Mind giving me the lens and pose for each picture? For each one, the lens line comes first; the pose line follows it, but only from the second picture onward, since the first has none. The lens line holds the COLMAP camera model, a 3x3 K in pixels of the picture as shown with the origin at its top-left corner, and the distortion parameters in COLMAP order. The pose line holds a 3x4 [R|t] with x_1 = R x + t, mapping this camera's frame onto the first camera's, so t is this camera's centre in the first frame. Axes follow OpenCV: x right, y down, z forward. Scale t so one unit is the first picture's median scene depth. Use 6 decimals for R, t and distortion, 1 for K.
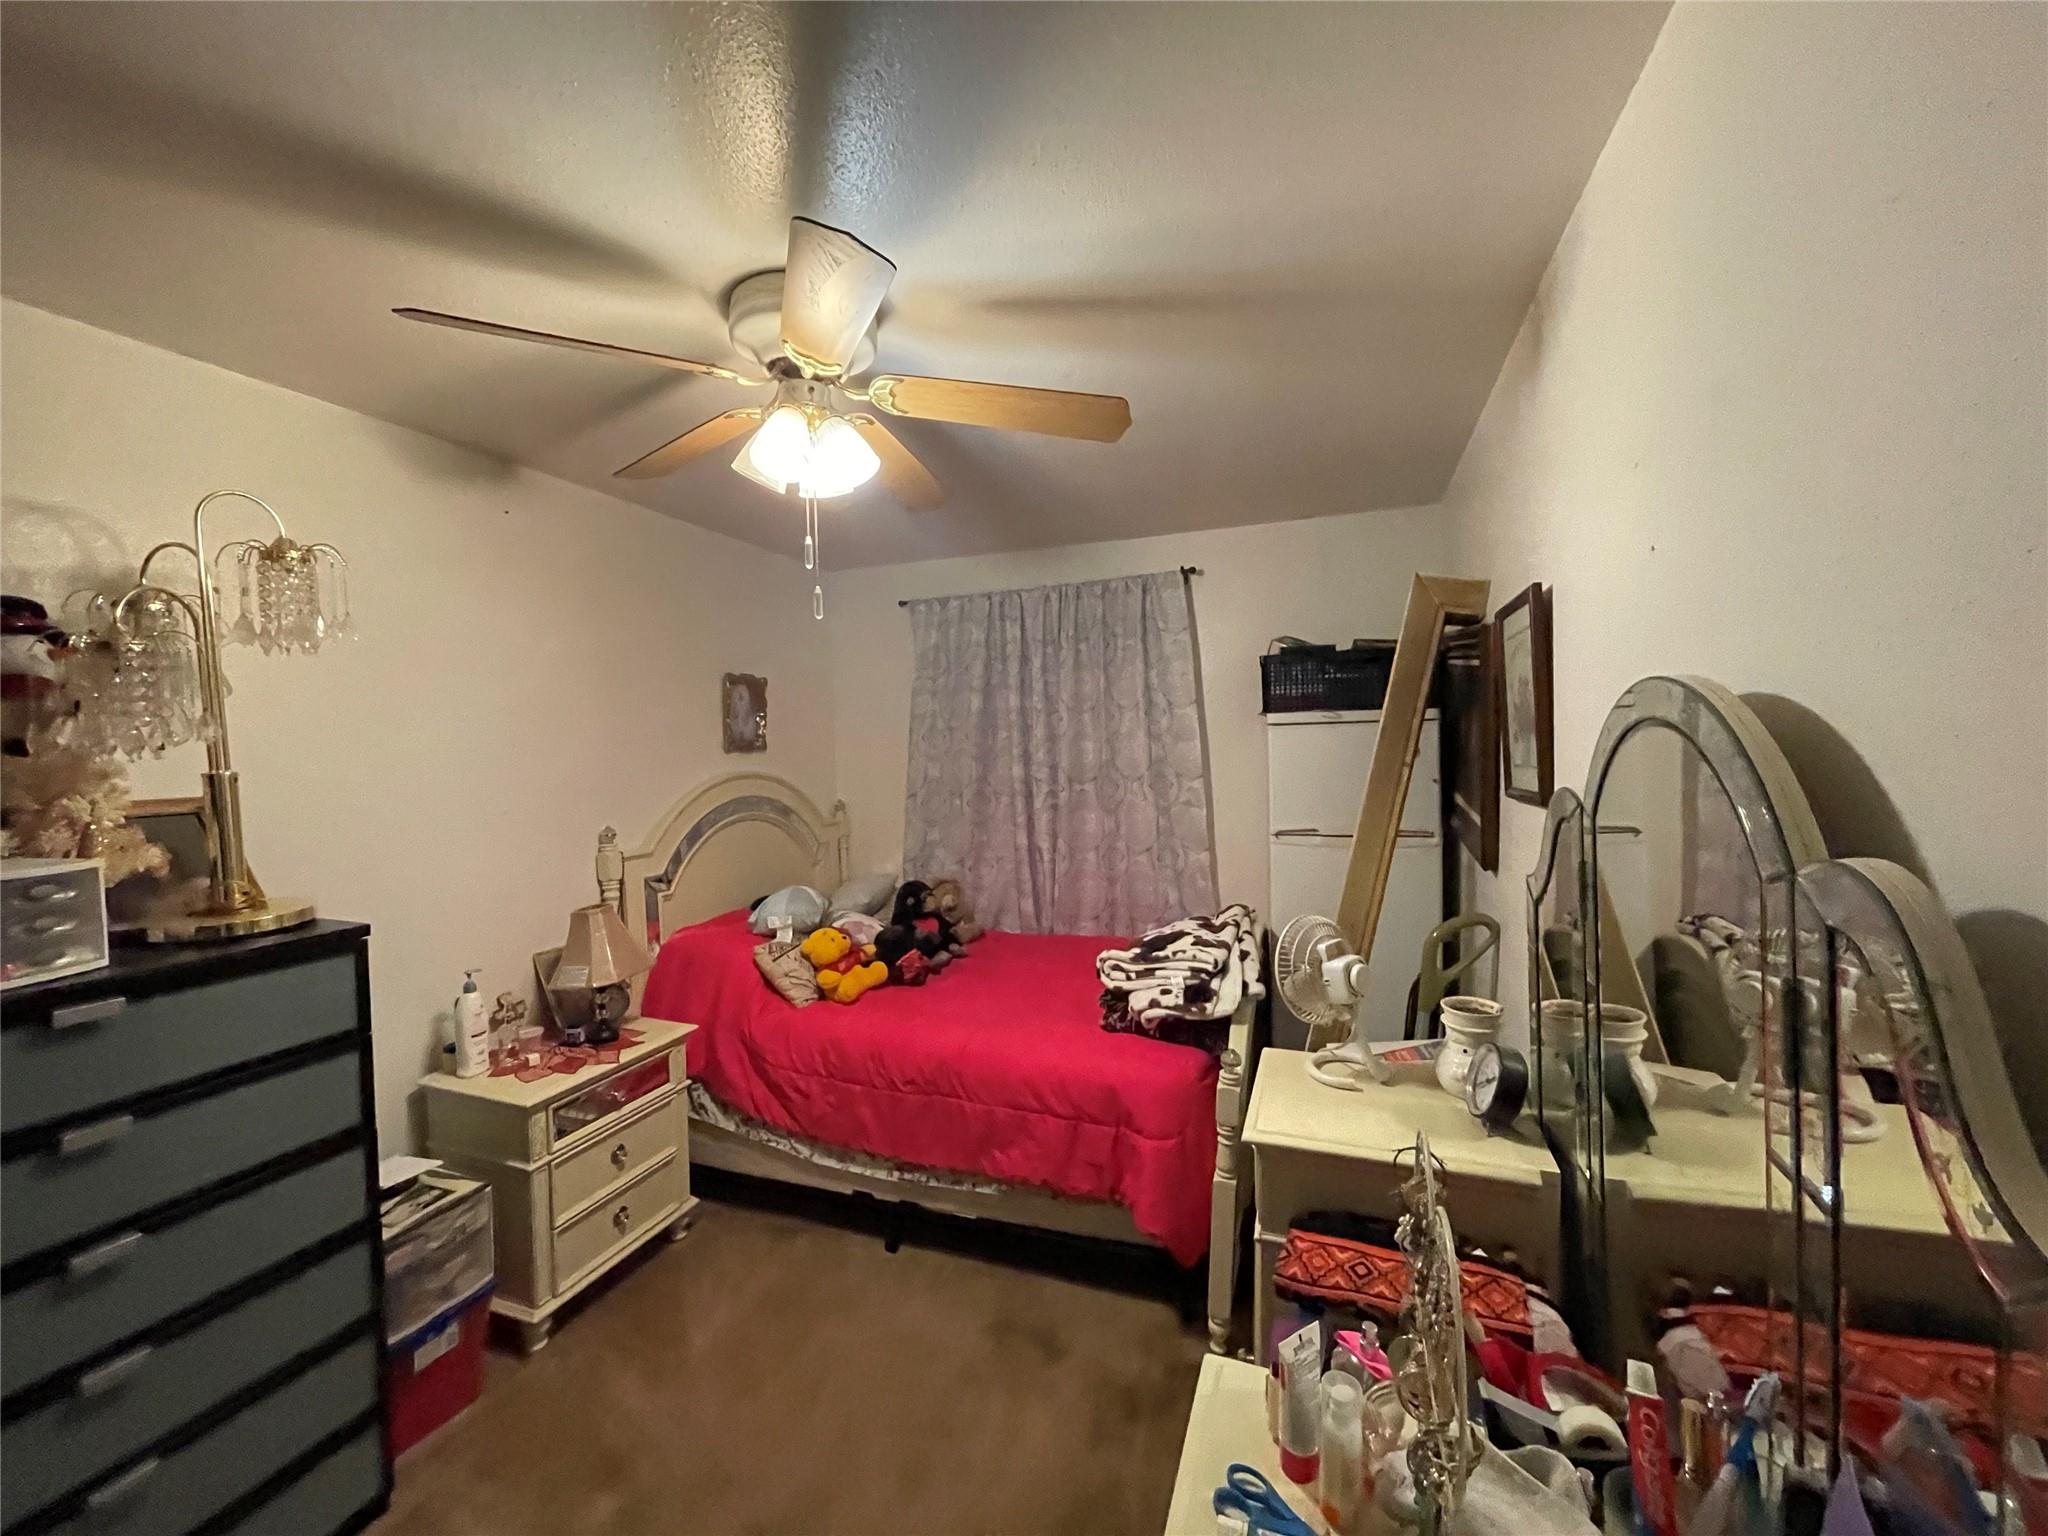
lens RADIAL K [[824.8, 0, 1020.2], [0, 824.8, 769.3], [0, 0, 1]] dist [-0.001174, -0.000210]
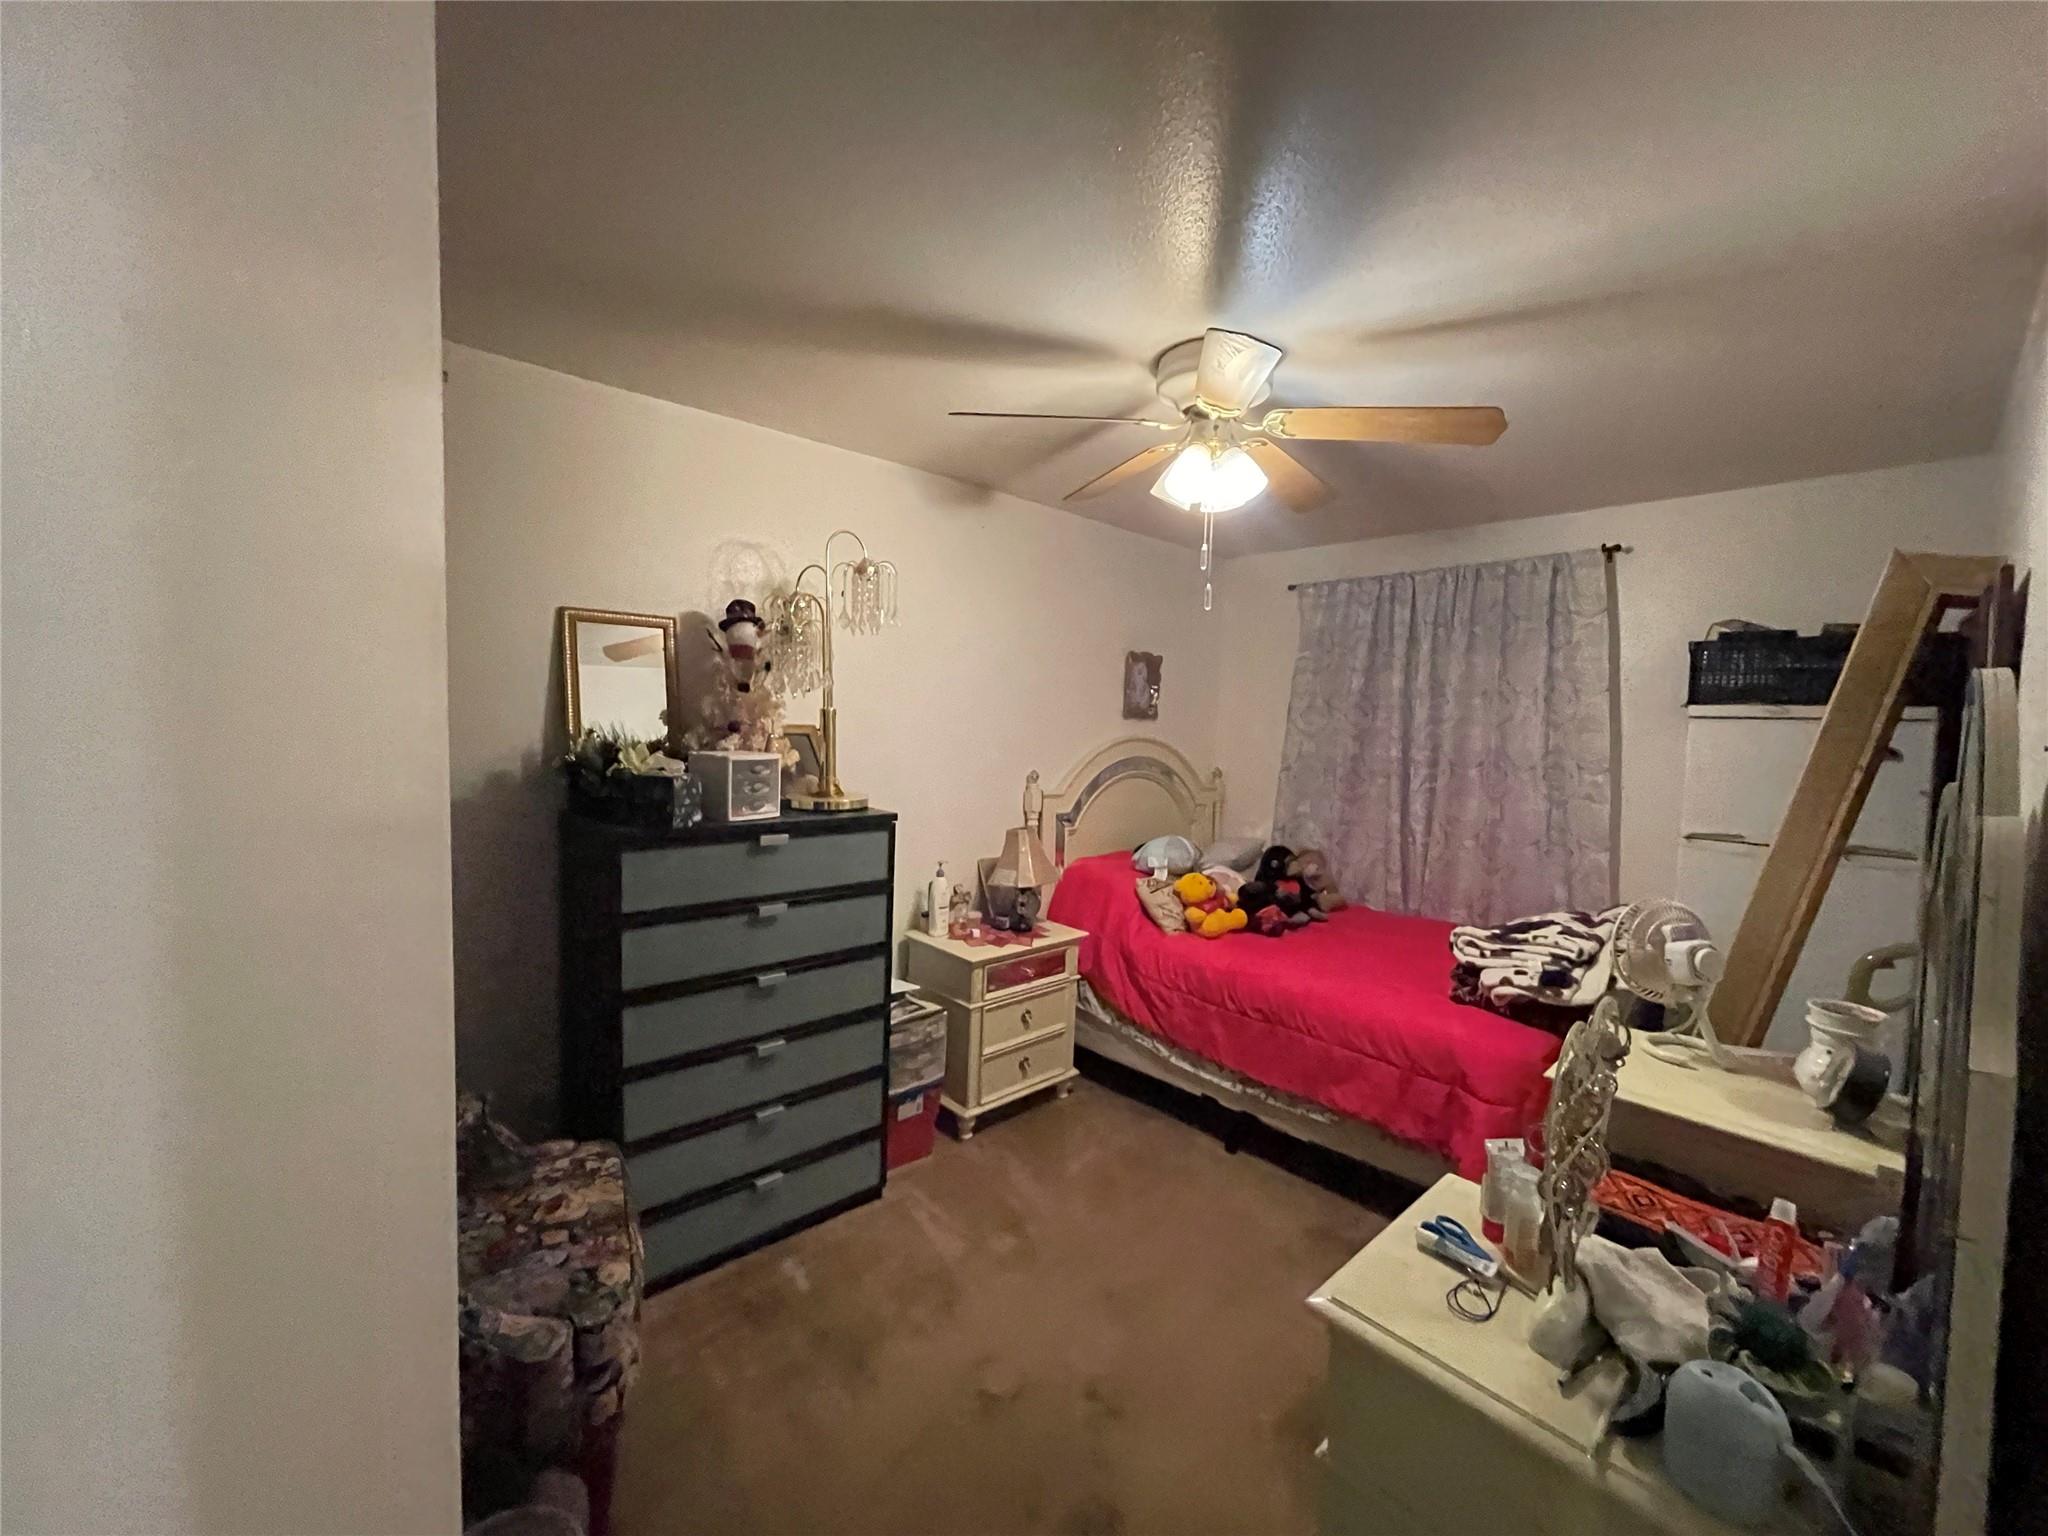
lens RADIAL K [[824.8, 0, 1020.2], [0, 824.8, 769.3], [0, 0, 1]] dist [-0.001174, -0.000210]
pose [[0.894291, 0.080054, -0.440267, 0.050687], [-0.068447, 0.996761, 0.042209, 0.018650], [0.442221, -0.007612, 0.896874, -0.178062]]
